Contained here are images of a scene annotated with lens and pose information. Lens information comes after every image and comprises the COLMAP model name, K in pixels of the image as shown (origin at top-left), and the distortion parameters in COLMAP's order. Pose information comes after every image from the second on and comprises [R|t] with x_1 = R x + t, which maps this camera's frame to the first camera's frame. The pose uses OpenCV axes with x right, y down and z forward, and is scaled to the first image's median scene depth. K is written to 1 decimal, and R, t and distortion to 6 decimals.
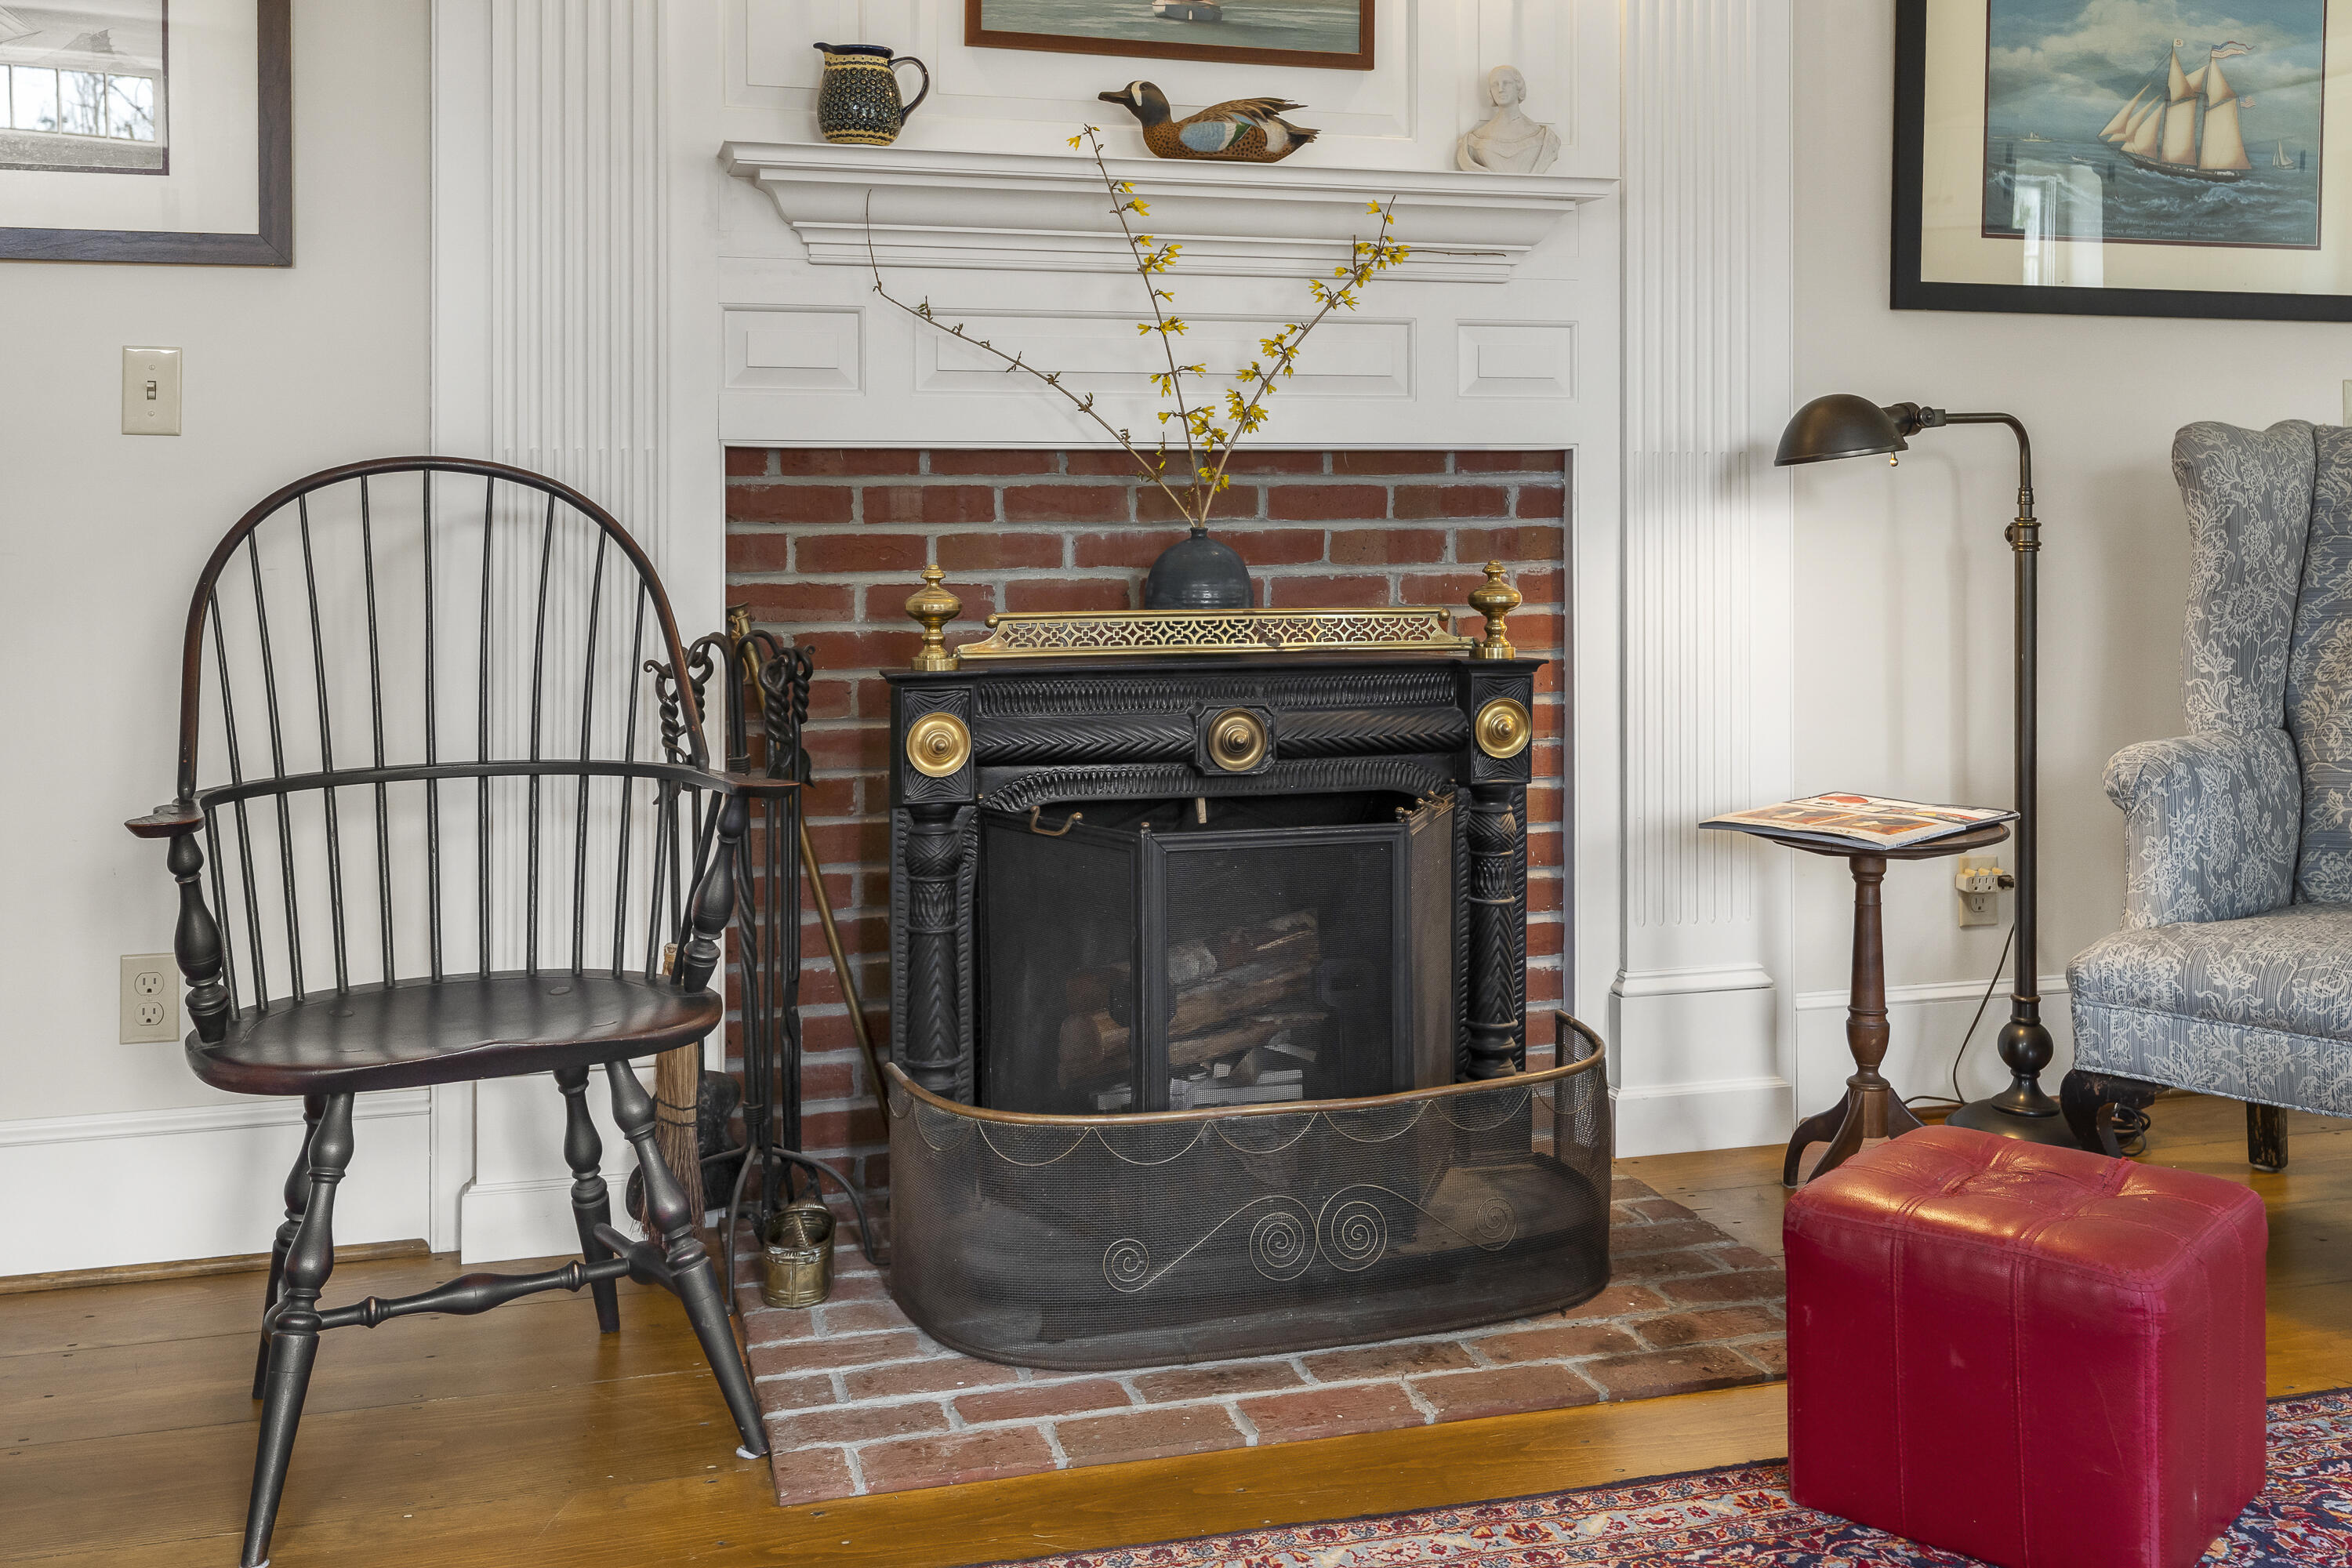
lens RADIAL K [[2199.8, 0, 1218.2], [0, 2199.8, 530.9], [0, 0, 1]] dist [0.018602, 0.000000]
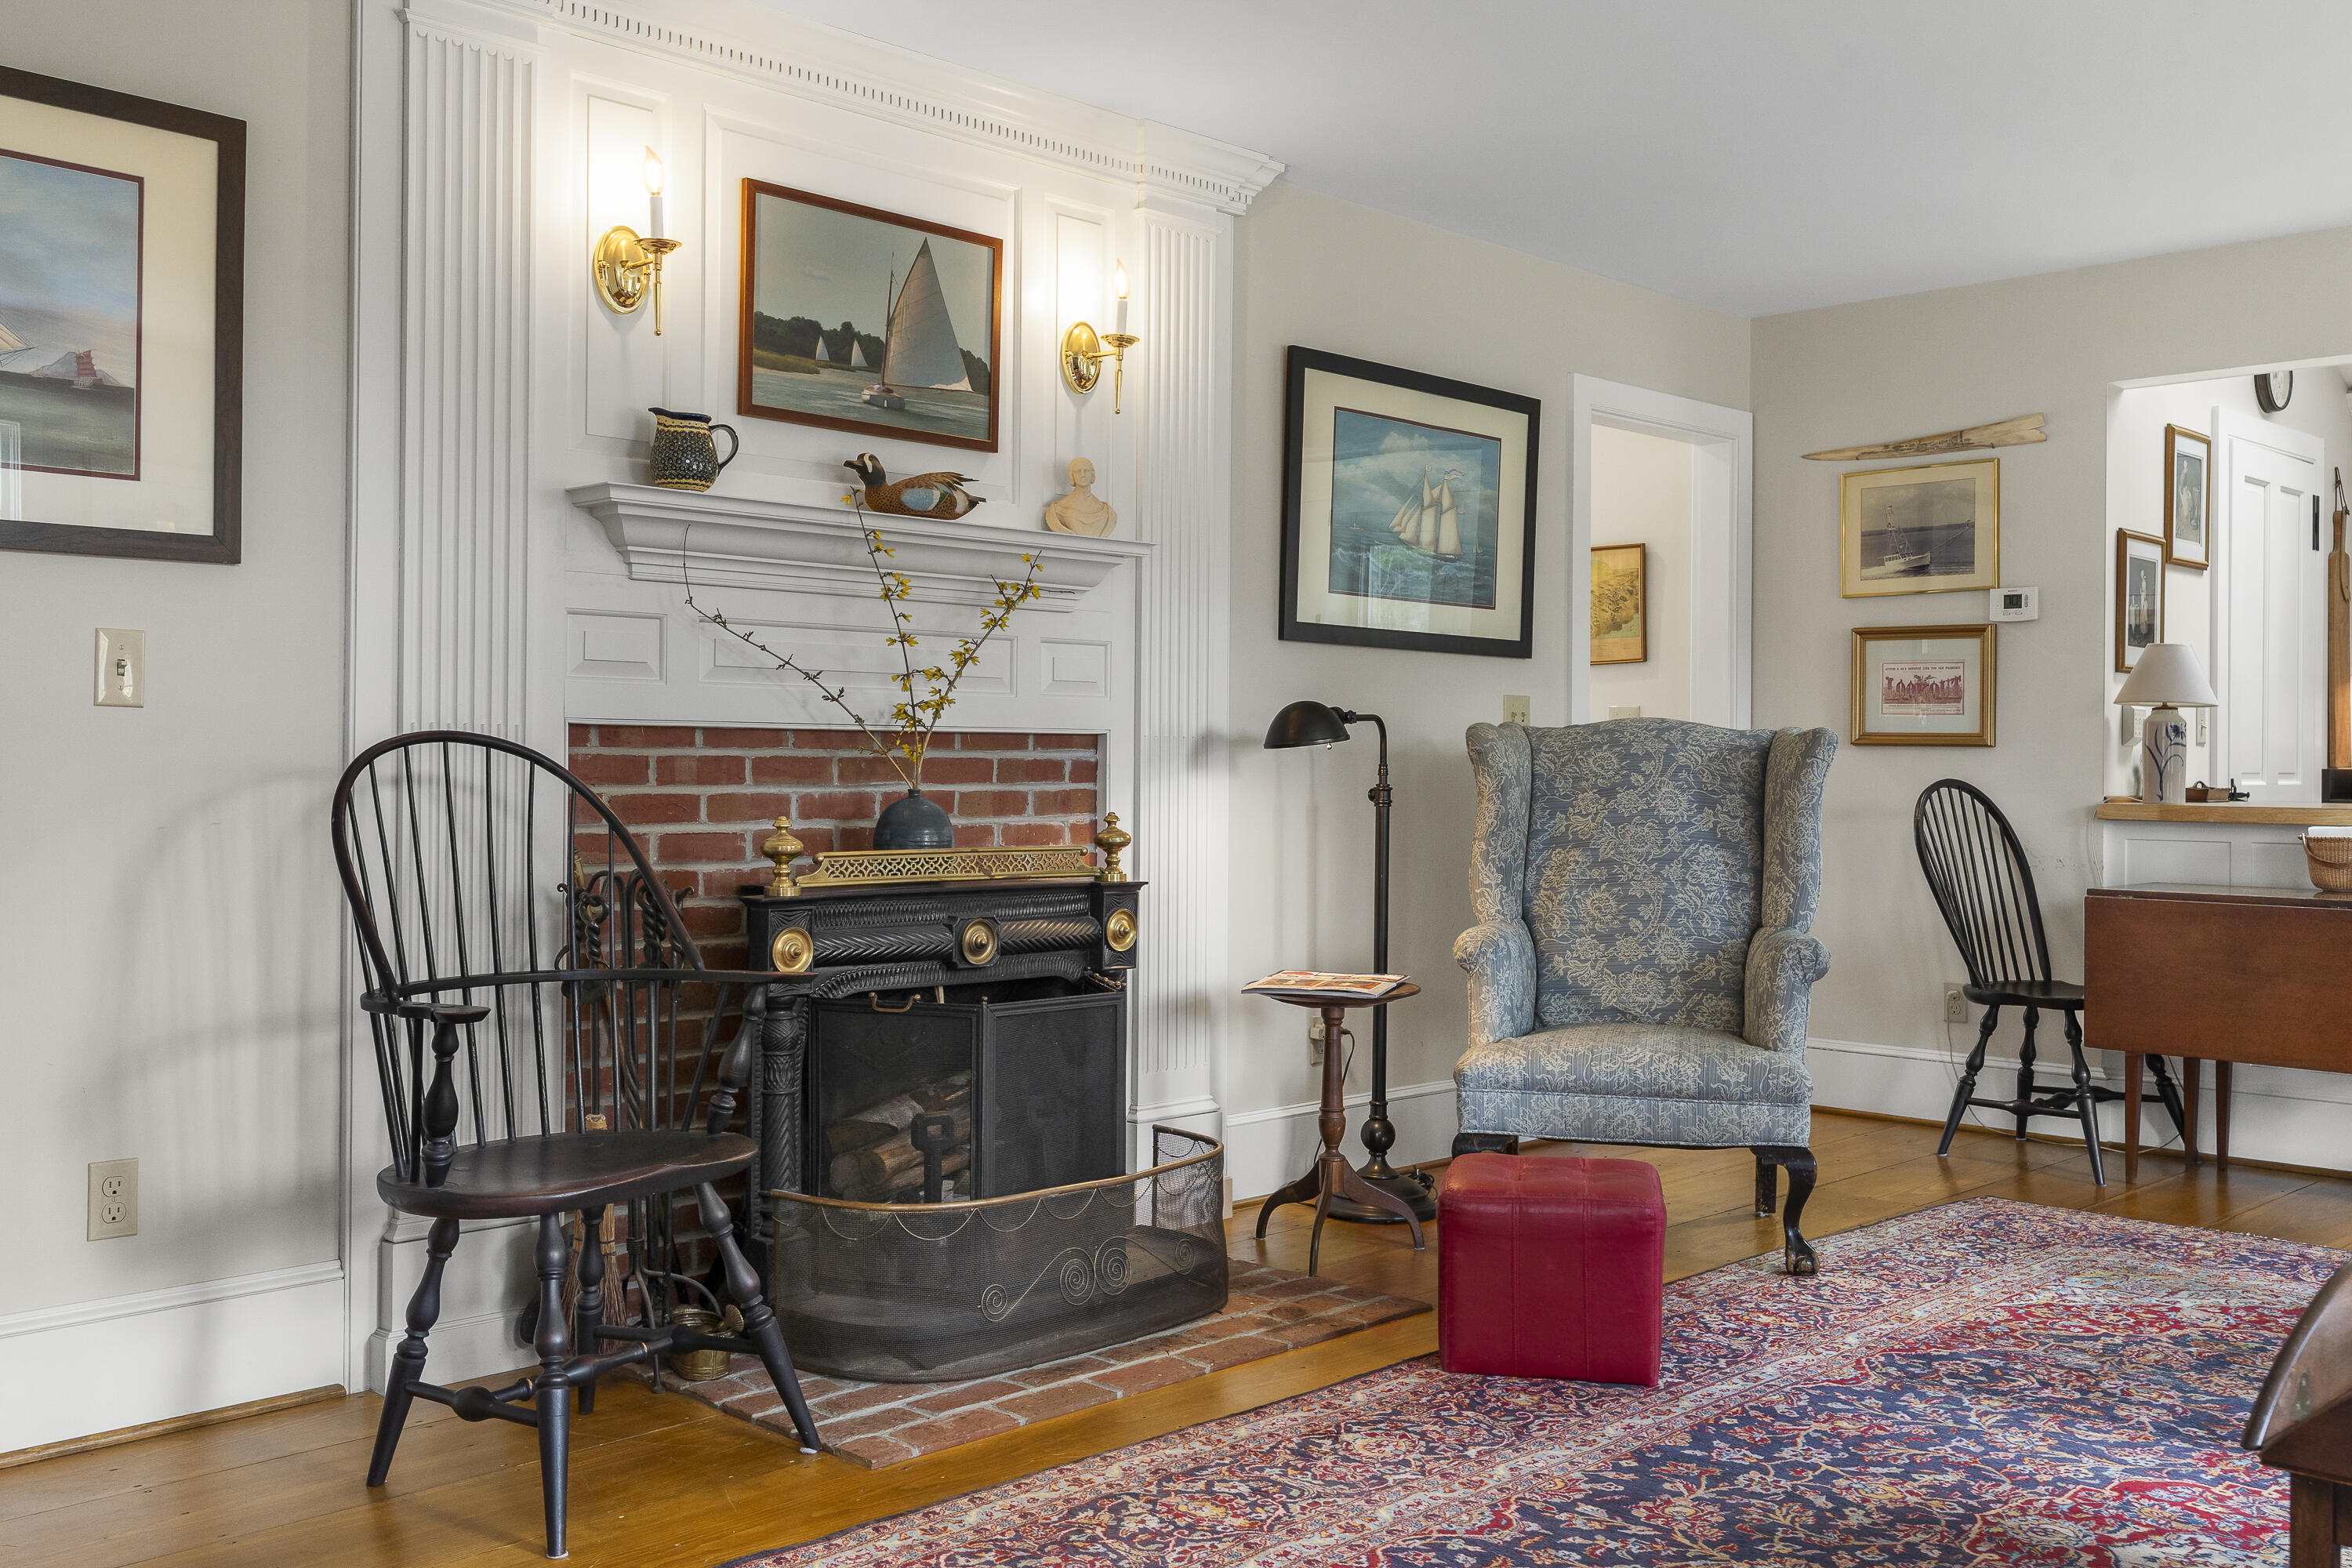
lens RADIAL K [[2199.8, 0, 1172.8], [0, 2199.8, 794.4], [0, 0, 1]] dist [0.018602, 0.000000]
pose [[0.865904, 0.001637, 0.500208, -0.545767], [-0.002059, 0.999998, 0.000293, 0.000995], [-0.500206, -0.001284, 0.865905, -0.246898]]
